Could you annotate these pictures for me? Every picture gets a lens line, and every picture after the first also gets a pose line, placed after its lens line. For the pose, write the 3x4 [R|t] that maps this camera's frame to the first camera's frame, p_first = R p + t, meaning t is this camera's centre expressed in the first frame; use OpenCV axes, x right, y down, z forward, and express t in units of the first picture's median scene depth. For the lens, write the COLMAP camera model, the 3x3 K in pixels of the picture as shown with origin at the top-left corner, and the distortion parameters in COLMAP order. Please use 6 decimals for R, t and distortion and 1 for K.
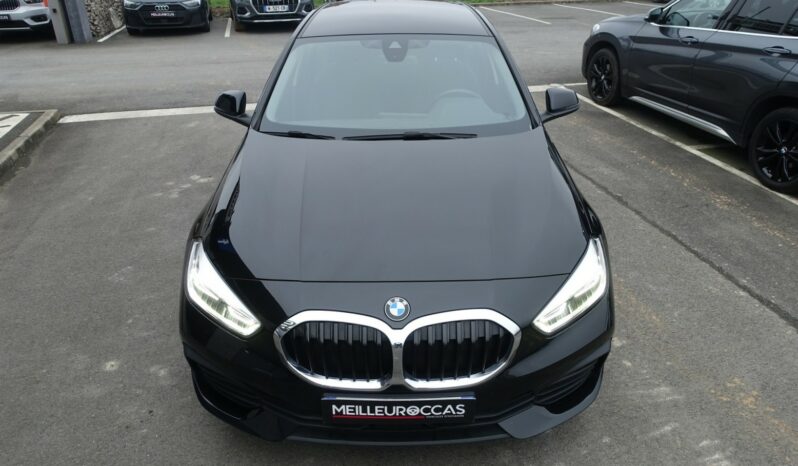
lens RADIAL K [[571.9, 0, 399.0], [0, 571.9, 233.0], [0, 0, 1]] dist [-0.003244, 0.000771]
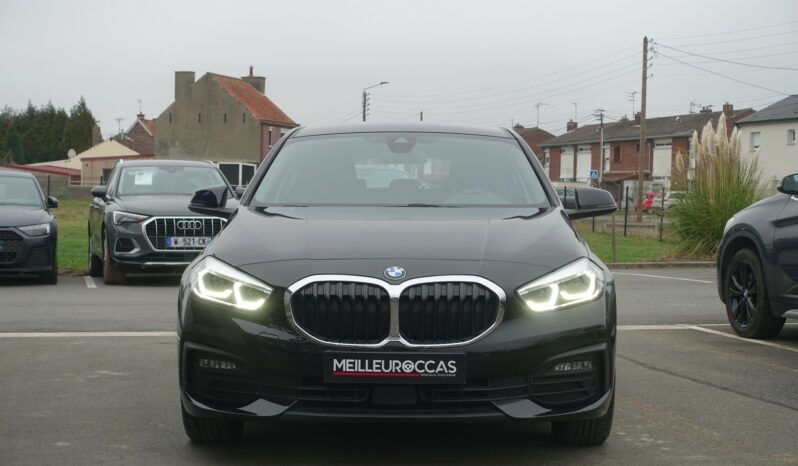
lens RADIAL K [[1545.7, 0, 399.0], [0, 1545.7, 233.0], [0, 0, 1]] dist [-0.013895, -0.100089]
pose [[0.999746, 0.010252, -0.020046, 0.063219], [-0.018085, 0.896015, -0.443655, 1.376627], [0.013413, 0.443905, 0.895973, -1.724851]]
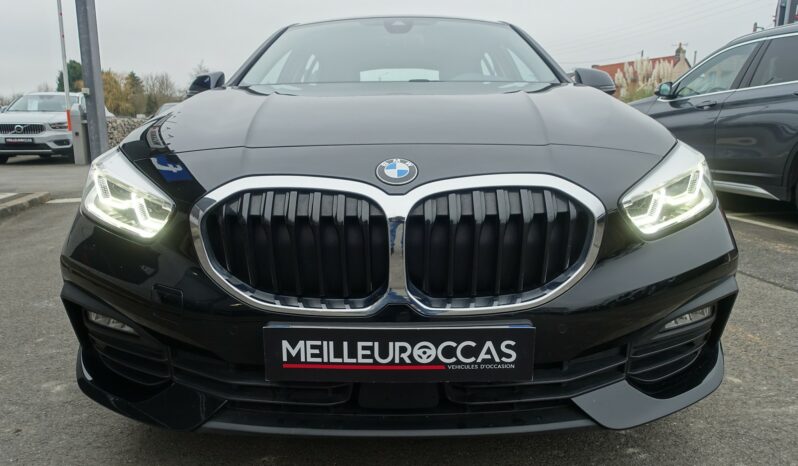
lens RADIAL K [[551.2, 0, 399.0], [0, 551.2, 233.0], [0, 0, 1]] dist [-0.002983, -0.001468]
pose [[0.999933, -0.000581, -0.011601, 0.005778], [-0.002687, 0.960083, -0.279703, 0.348402], [0.011300, 0.279715, 0.960017, 0.443140]]
